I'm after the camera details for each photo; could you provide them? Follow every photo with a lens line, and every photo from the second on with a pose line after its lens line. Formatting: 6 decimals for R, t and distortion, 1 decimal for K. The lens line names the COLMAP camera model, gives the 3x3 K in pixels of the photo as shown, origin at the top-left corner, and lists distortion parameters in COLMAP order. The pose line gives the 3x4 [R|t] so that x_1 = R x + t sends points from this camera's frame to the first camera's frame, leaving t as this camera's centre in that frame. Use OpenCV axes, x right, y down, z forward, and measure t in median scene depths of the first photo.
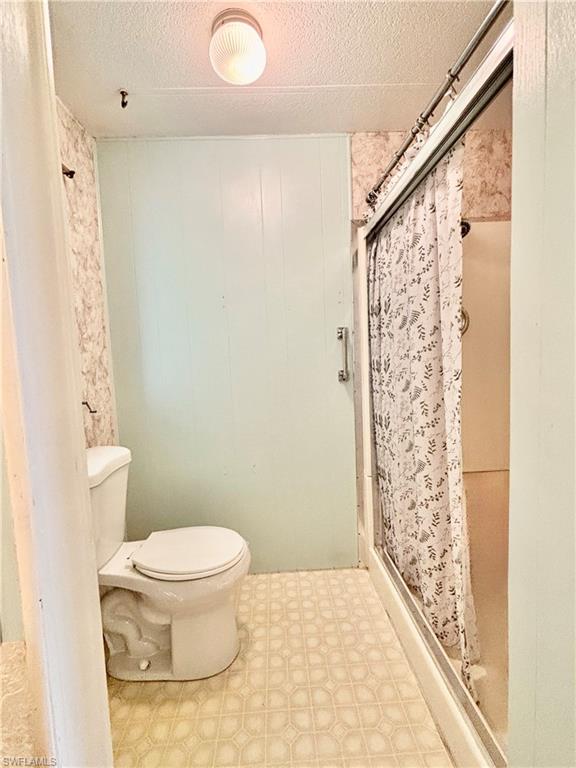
lens RADIAL K [[348.9, 0, 286.9], [0, 348.9, 384.0], [0, 0, 1]] dist [-0.004334, 0.001820]
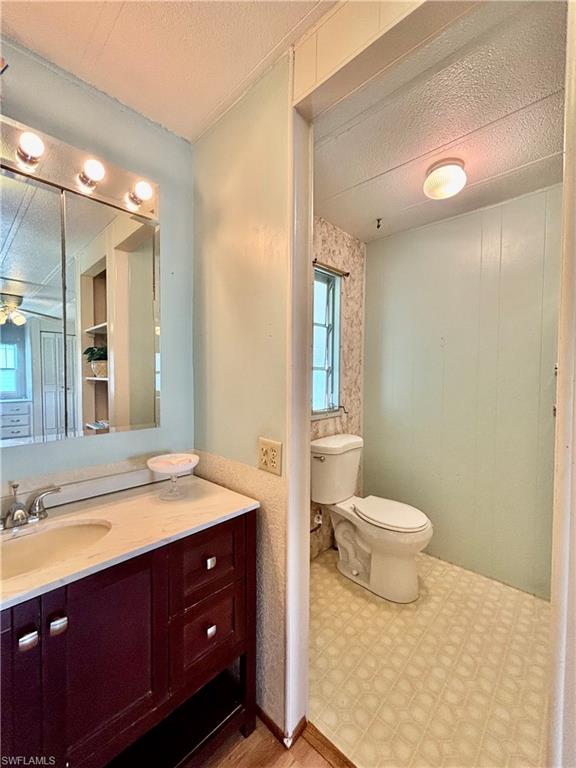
lens RADIAL K [[311.9, 0, 288.2], [0, 311.9, 385.6], [0, 0, 1]] dist [0.000879, 0.000055]
pose [[0.700387, 0.071301, -0.710193, 0.322893], [-0.092066, 0.995711, 0.009171, -0.040473], [0.707801, 0.058962, 0.703947, -0.277152]]
